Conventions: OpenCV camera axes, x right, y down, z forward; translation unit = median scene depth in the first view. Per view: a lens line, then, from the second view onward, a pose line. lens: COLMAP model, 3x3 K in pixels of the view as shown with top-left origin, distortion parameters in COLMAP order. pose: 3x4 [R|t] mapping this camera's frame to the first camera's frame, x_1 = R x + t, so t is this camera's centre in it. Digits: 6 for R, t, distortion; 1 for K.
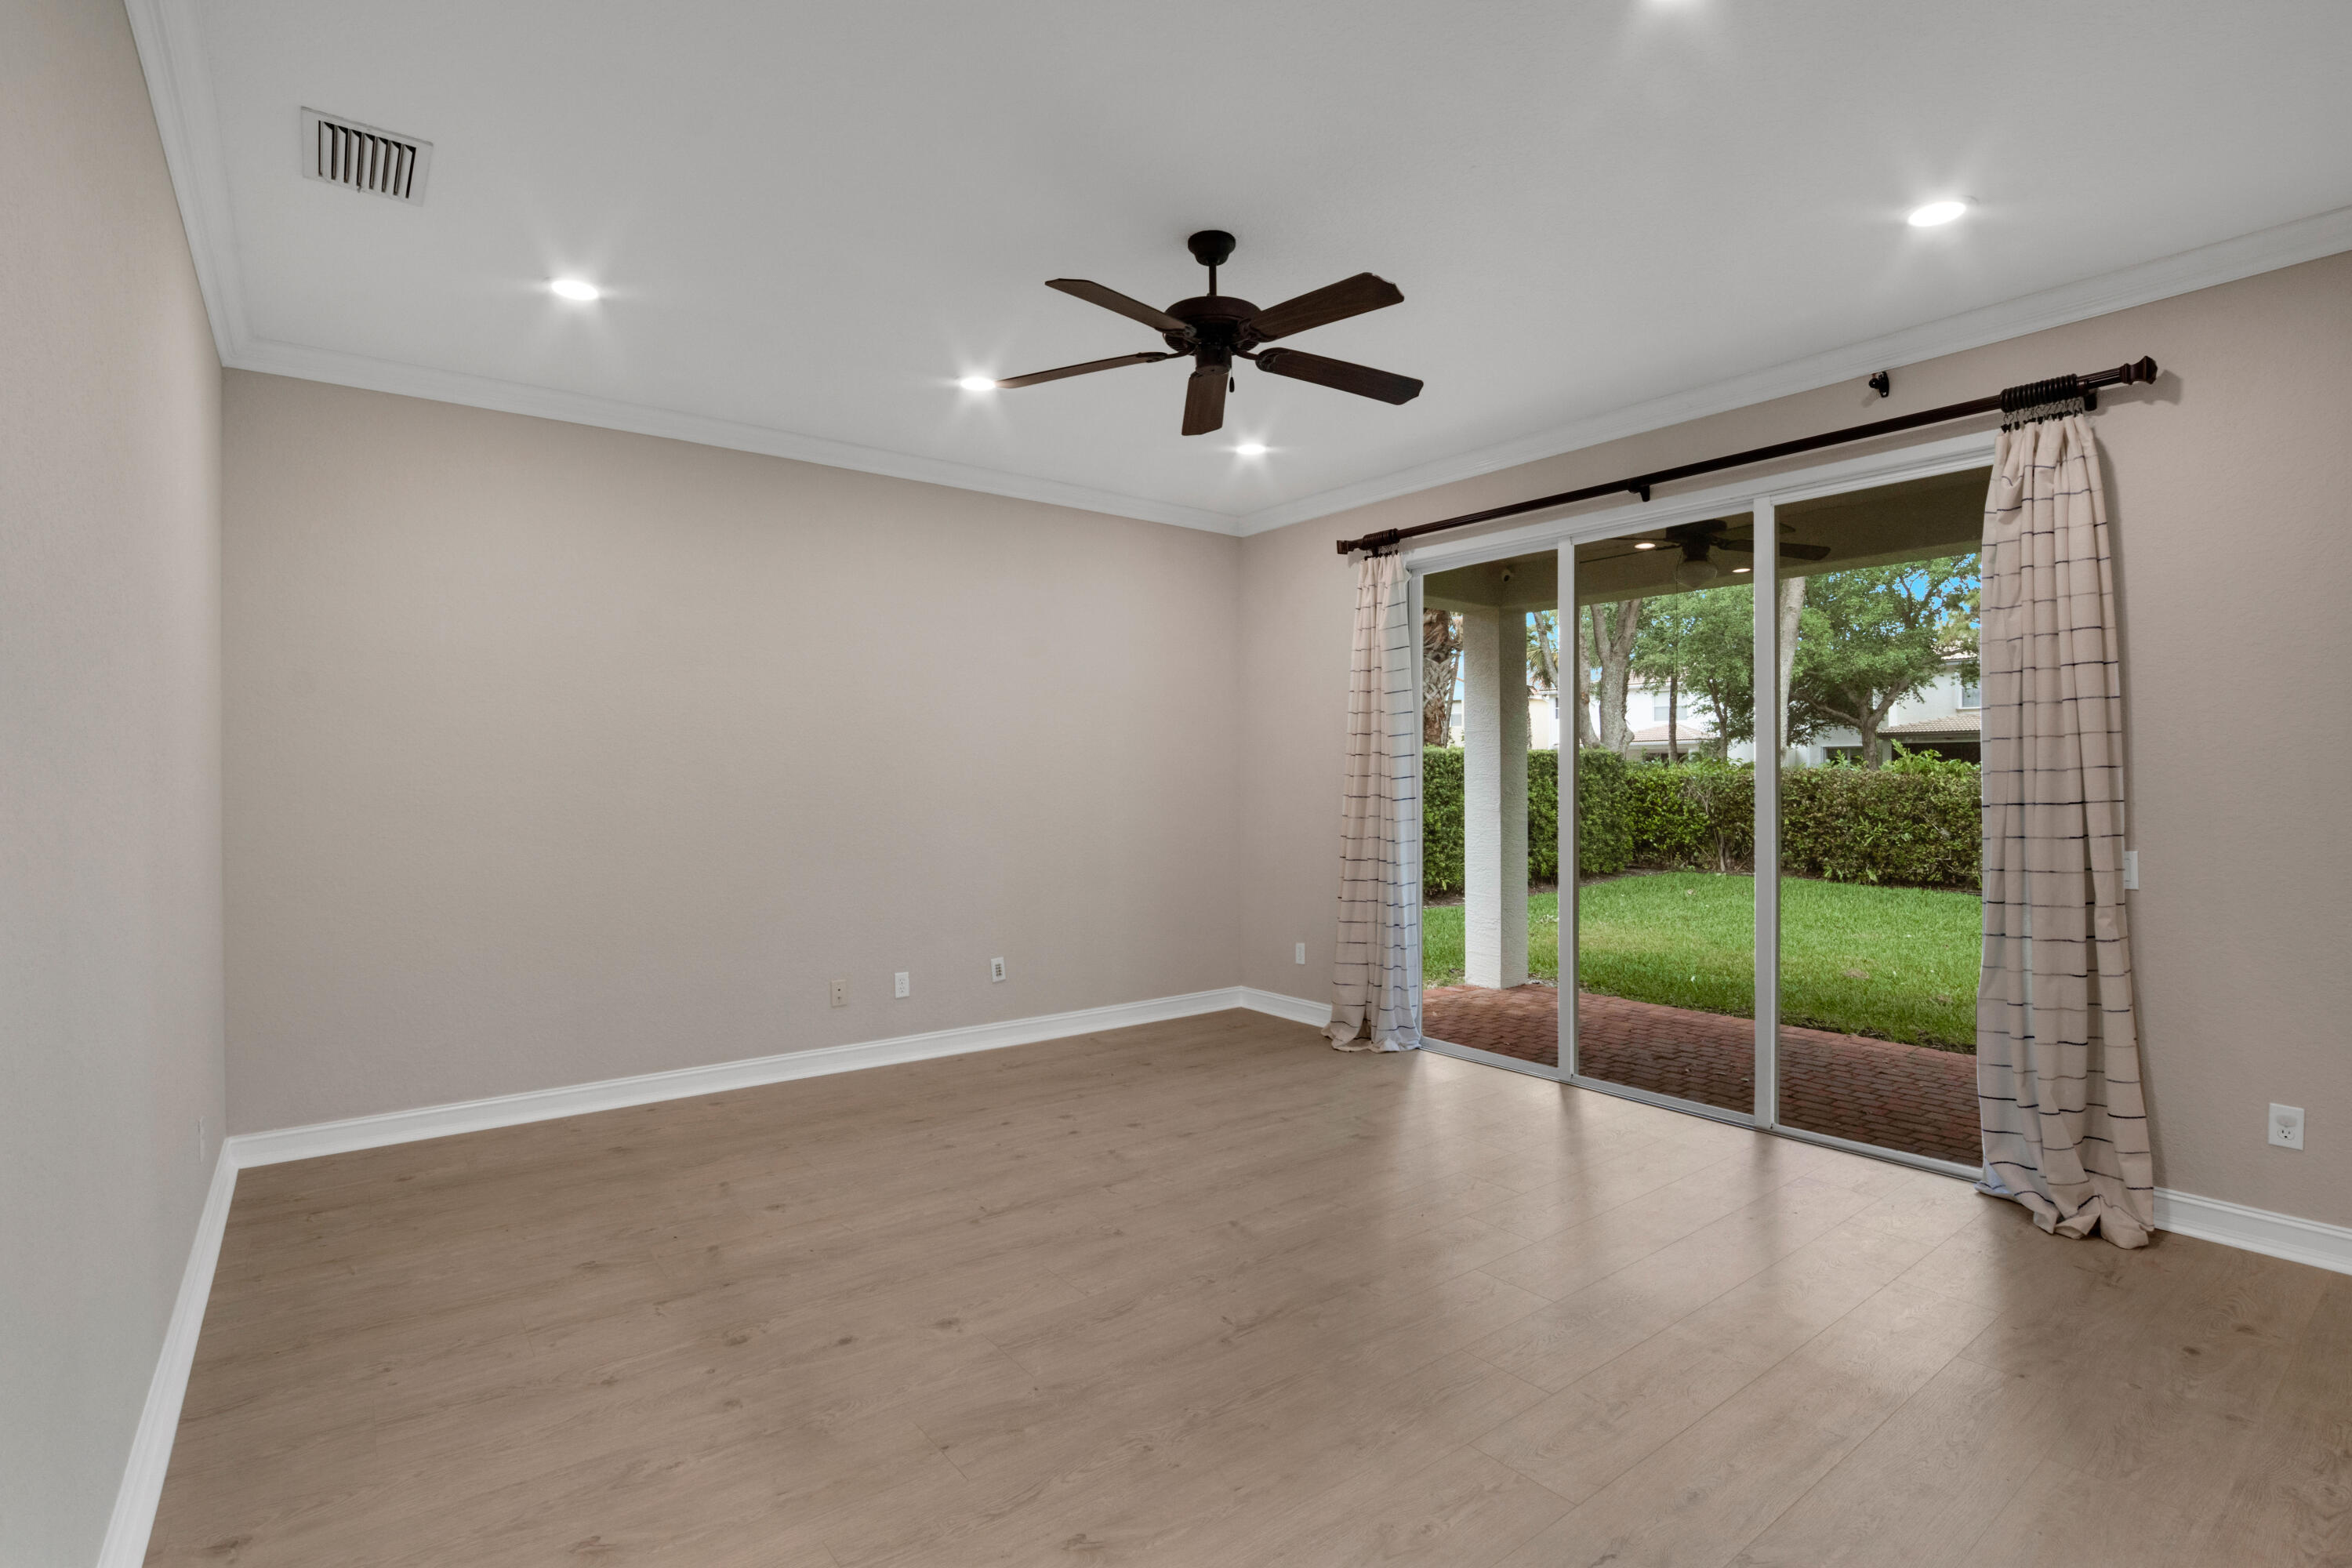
lens RADIAL K [[1104.6, 0, 1181.8], [0, 1104.6, 786.6], [0, 0, 1]] dist [-0.035392, 0.007479]
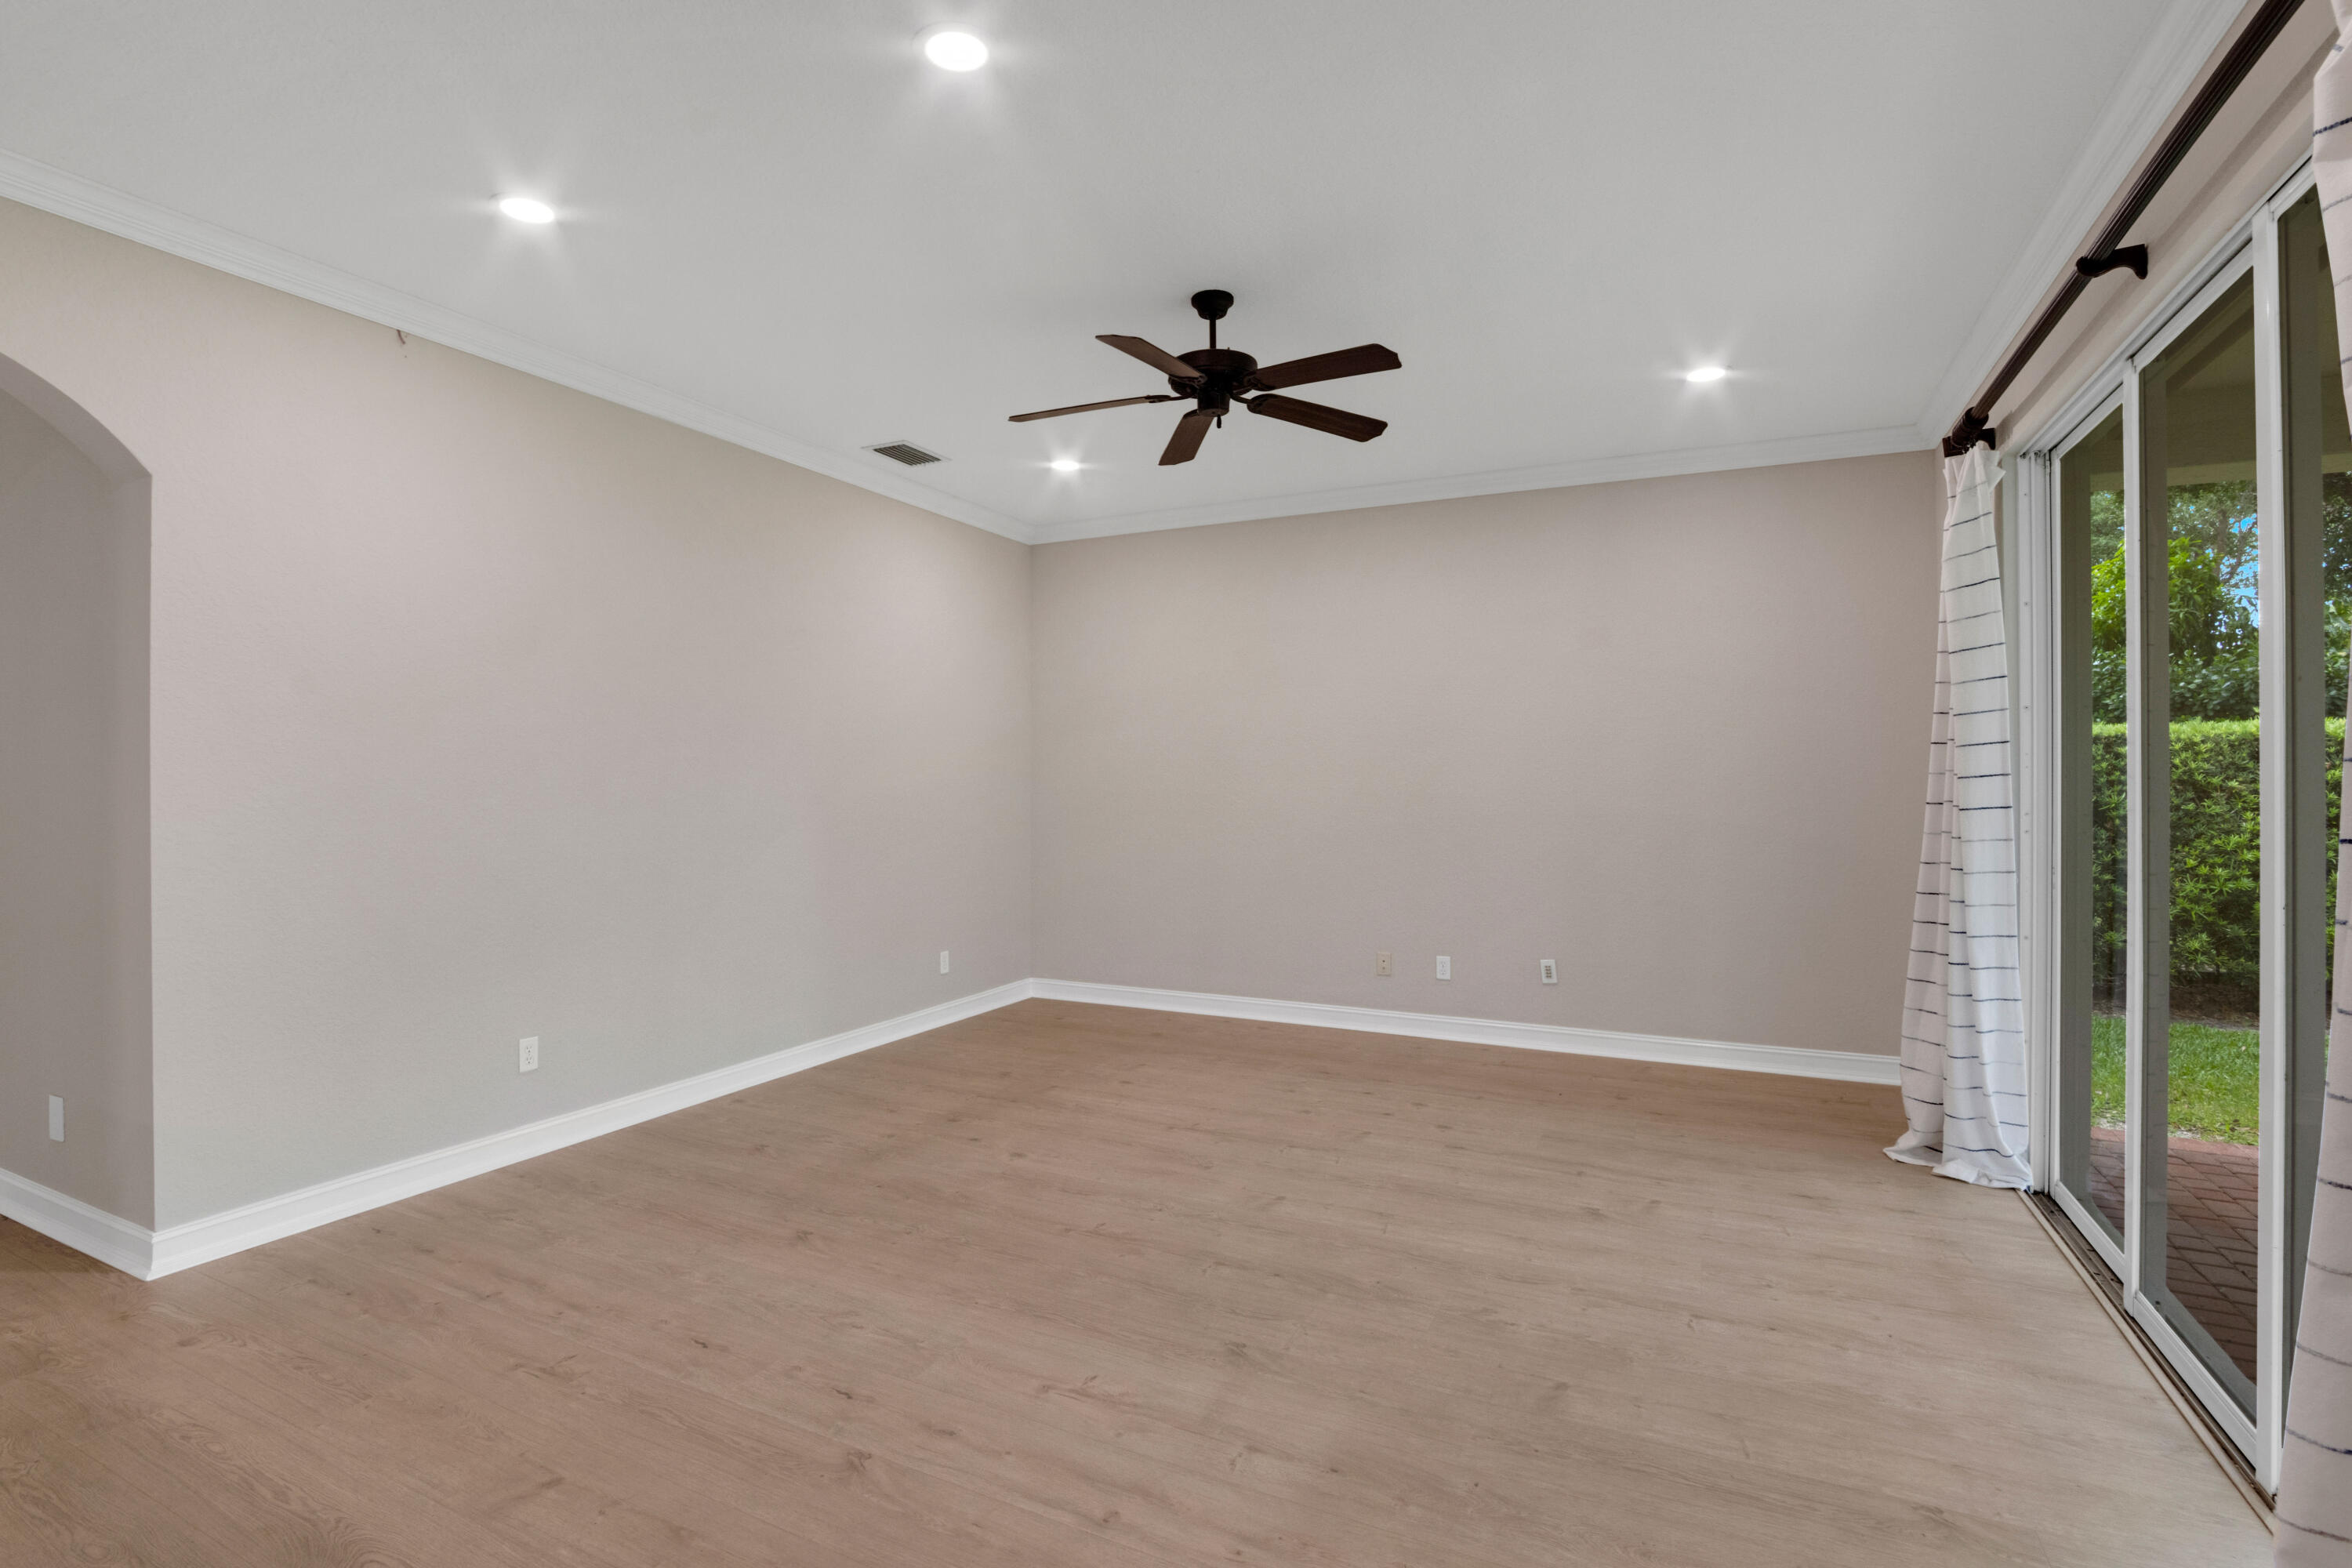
lens RADIAL K [[1104.6, 0, 1142.7], [0, 1104.6, 778.0], [0, 0, 1]] dist [-0.035392, 0.007479]
pose [[0.430412, 0.001780, -0.902631, 1.691315], [-0.006363, 0.999979, -0.001062, -0.009601], [0.902610, 0.006200, 0.430414, 0.755713]]
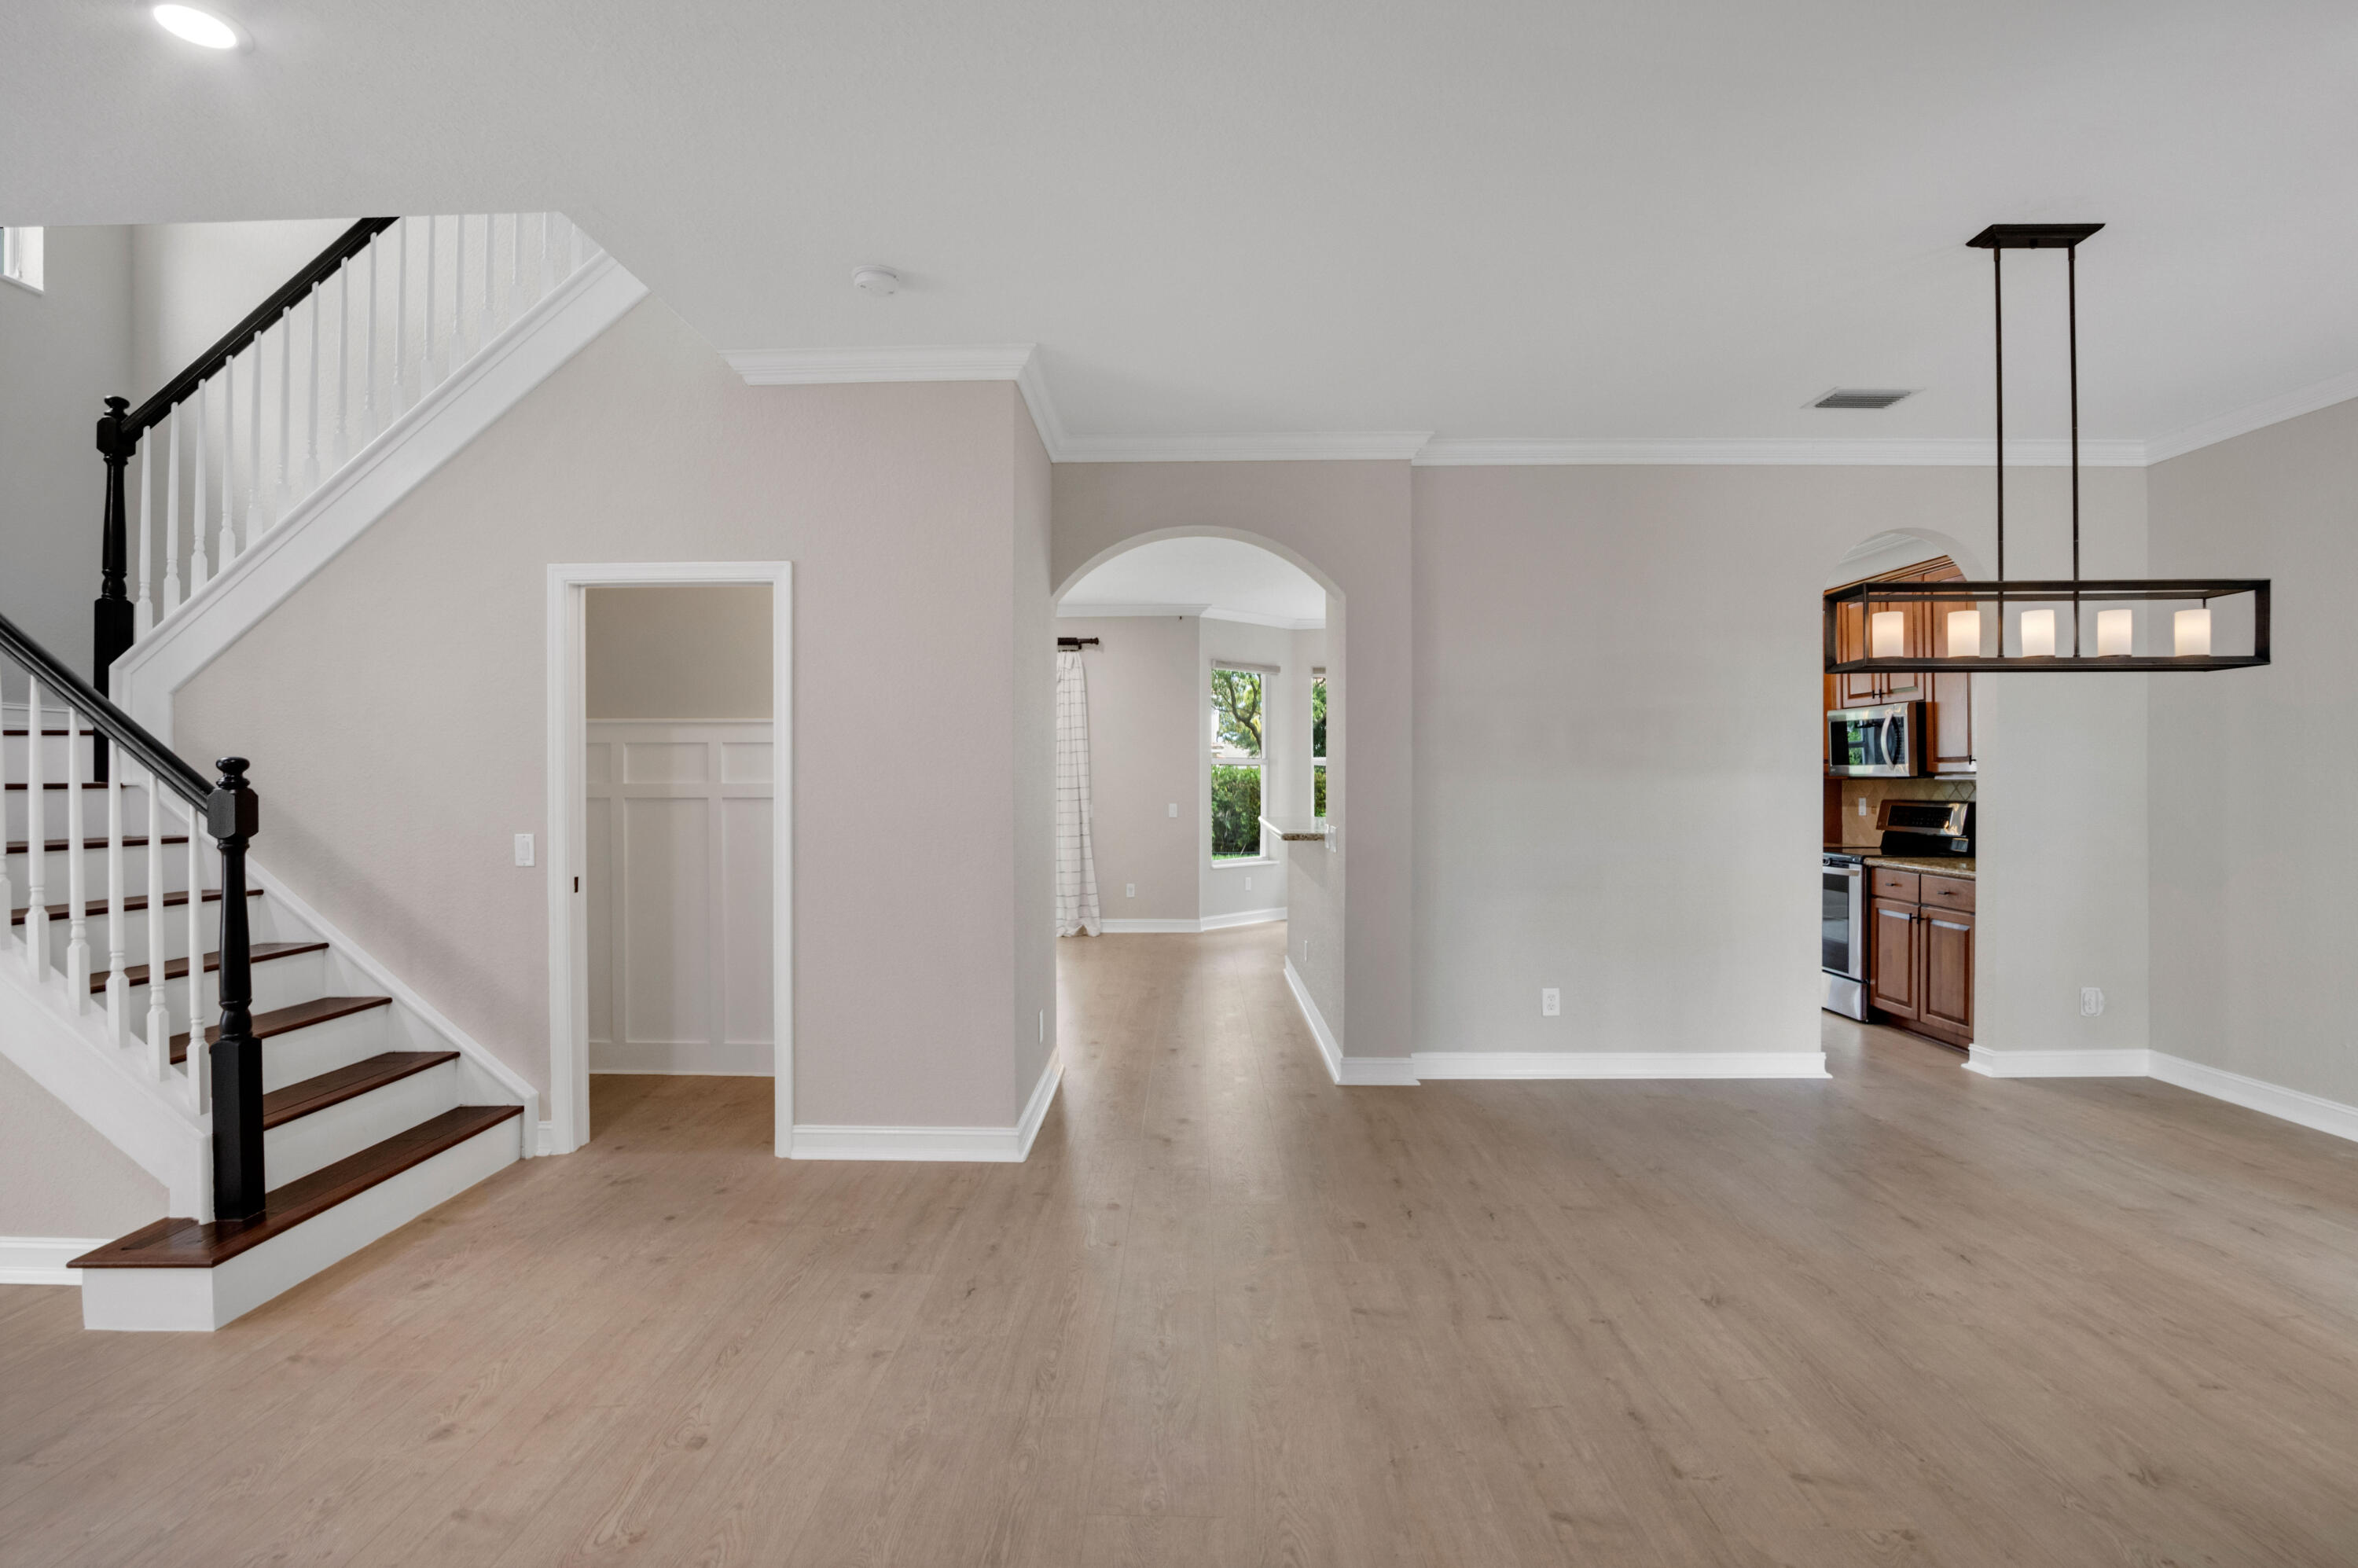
lens RADIAL K [[1107.4, 0, 1147.8], [0, 1107.4, 784.7], [0, 0, 1]] dist [-0.035392, 0.007479]
pose [[0.638812, -0.001288, 0.769362, -0.244982], [0.003802, 0.999992, -0.001482, 0.002171], [-0.769354, 0.003872, 0.638811, -0.190399]]
